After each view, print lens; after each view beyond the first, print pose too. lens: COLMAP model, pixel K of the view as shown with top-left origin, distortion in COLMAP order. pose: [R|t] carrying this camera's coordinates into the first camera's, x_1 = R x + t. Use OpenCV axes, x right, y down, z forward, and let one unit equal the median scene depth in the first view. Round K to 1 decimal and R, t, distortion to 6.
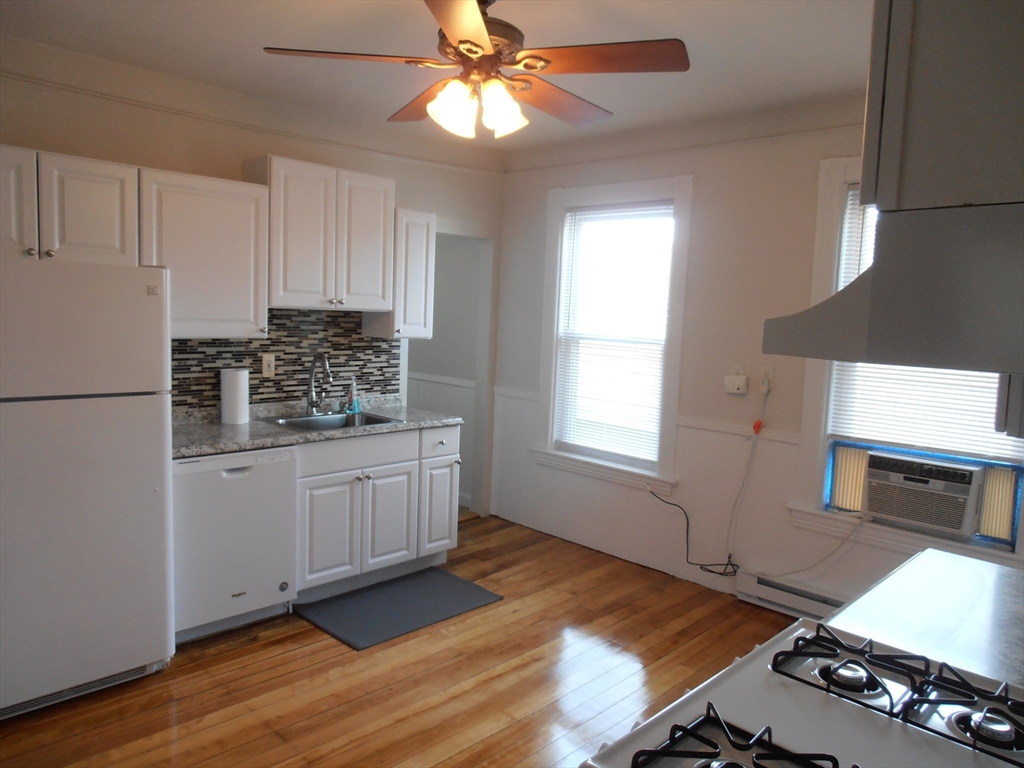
lens RADIAL K [[725.2, 0, 512.0], [0, 725.2, 384.0], [0, 0, 1]] dist [-0.001057, -0.000554]
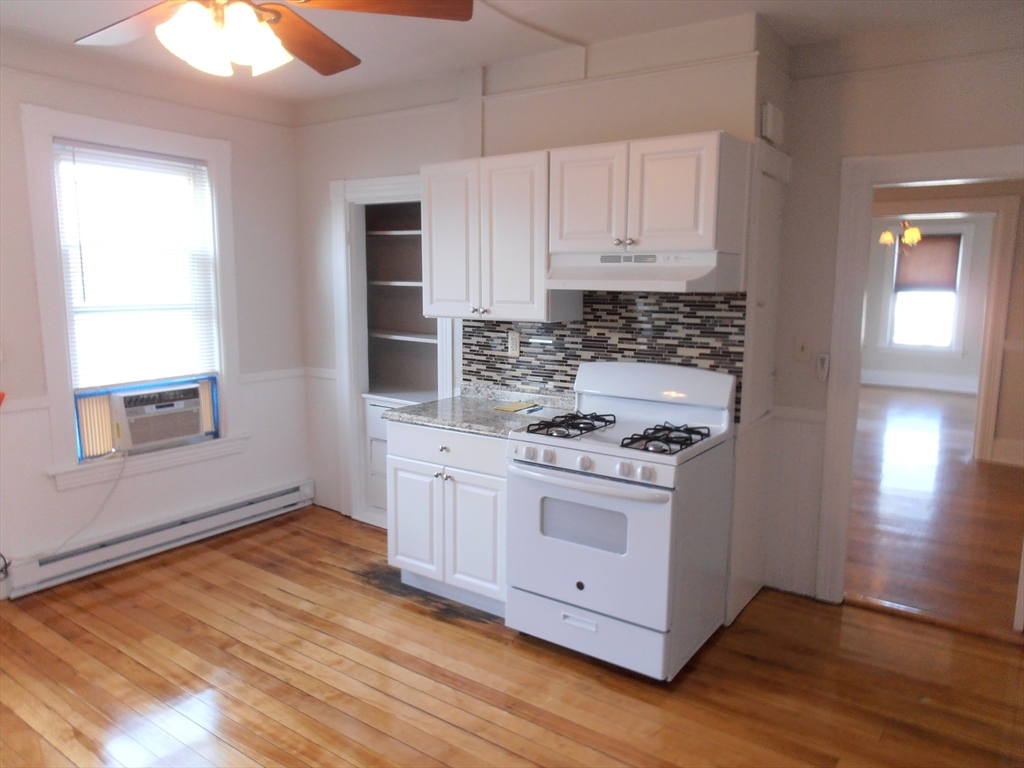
lens RADIAL K [[713.4, 0, 512.0], [0, 713.4, 384.0], [0, 0, 1]] dist [-0.000368, 0.000208]
pose [[-0.160477, -0.179078, 0.970659, -0.676713], [0.095436, 0.975981, 0.195839, -0.080477], [-0.982415, 0.124063, -0.139532, 0.582699]]
